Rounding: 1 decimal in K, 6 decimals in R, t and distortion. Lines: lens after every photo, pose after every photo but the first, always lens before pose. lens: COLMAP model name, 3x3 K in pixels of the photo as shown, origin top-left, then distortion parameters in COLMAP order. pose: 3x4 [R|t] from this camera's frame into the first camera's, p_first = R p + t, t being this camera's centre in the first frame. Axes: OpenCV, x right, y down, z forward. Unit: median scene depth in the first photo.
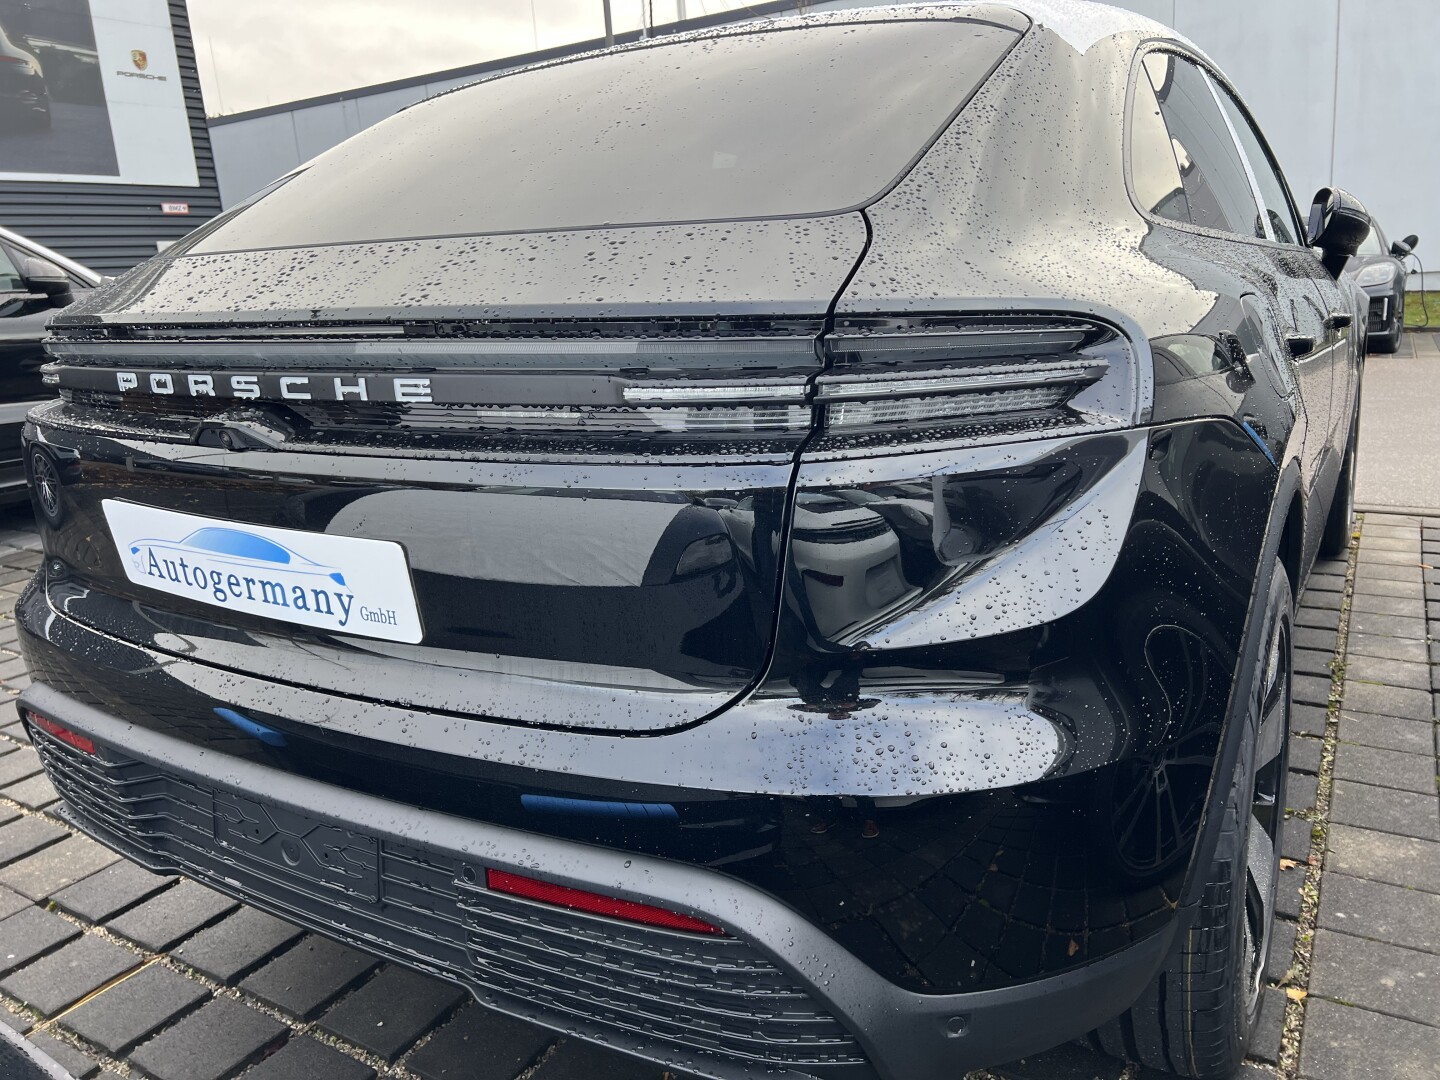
lens RADIAL K [[1094.0, 0, 716.6], [0, 1094.0, 537.2], [0, 0, 1]] dist [0.065409, -0.076844]
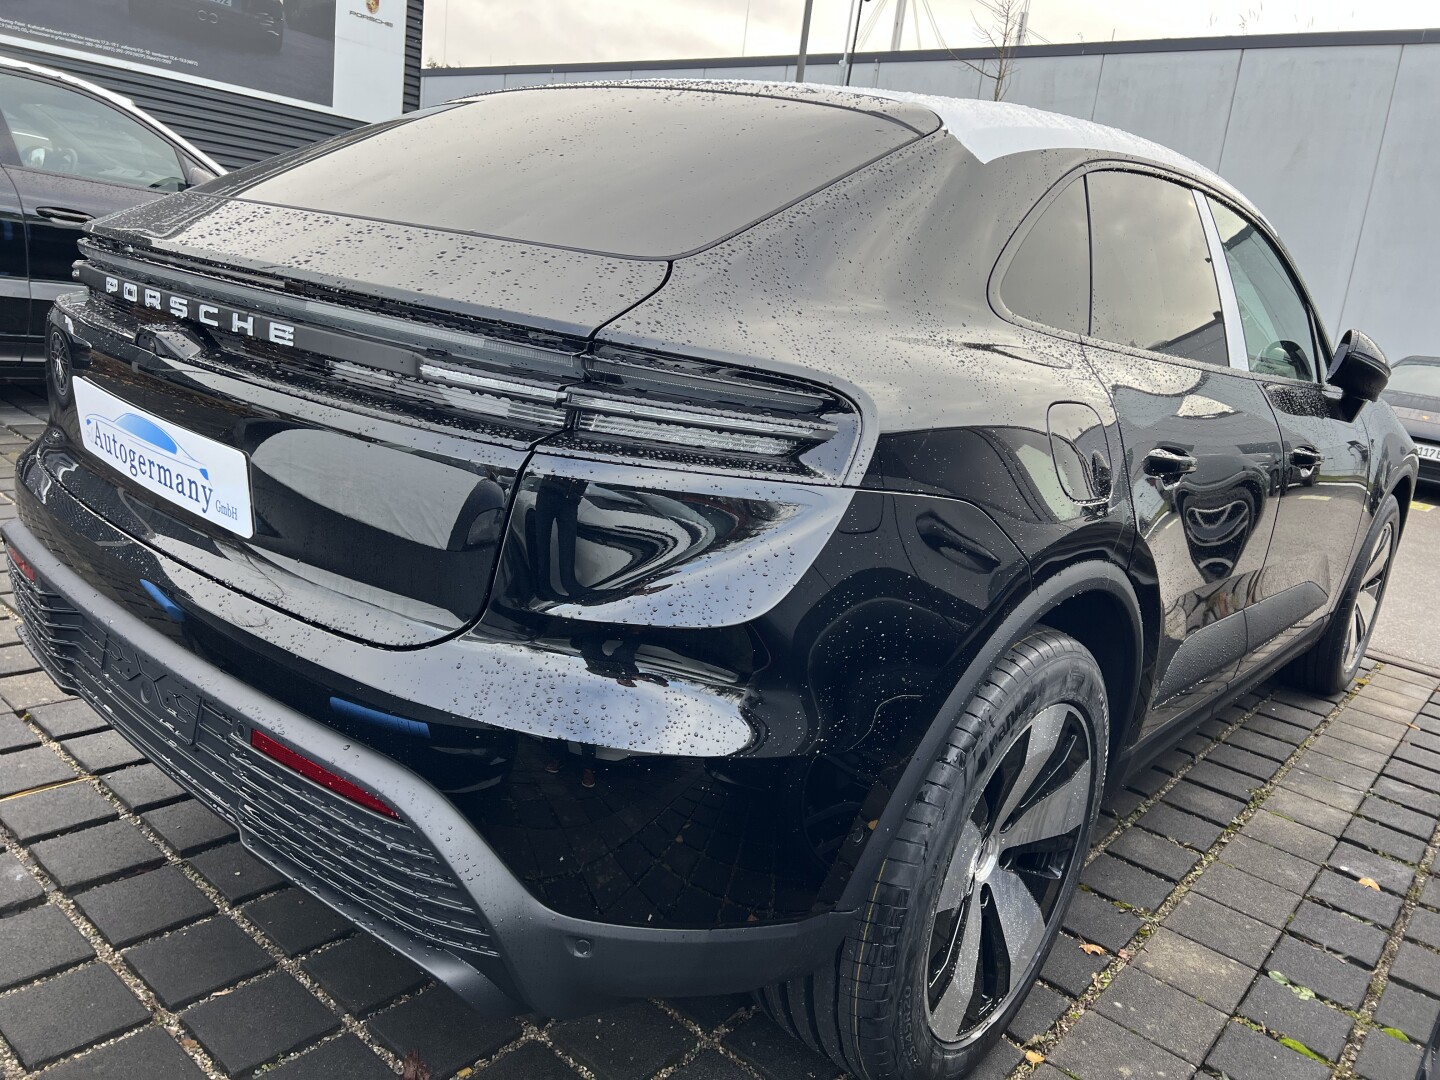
lens RADIAL K [[1088.5, 0, 715.0], [0, 1088.5, 531.8], [0, 0, 1]] dist [0.084370, -0.099461]
pose [[0.970517, 0.214161, -0.110602, 0.340480], [-0.215771, 0.976440, -0.002660, -0.017505], [0.107426, 0.026447, 0.993861, -0.147663]]
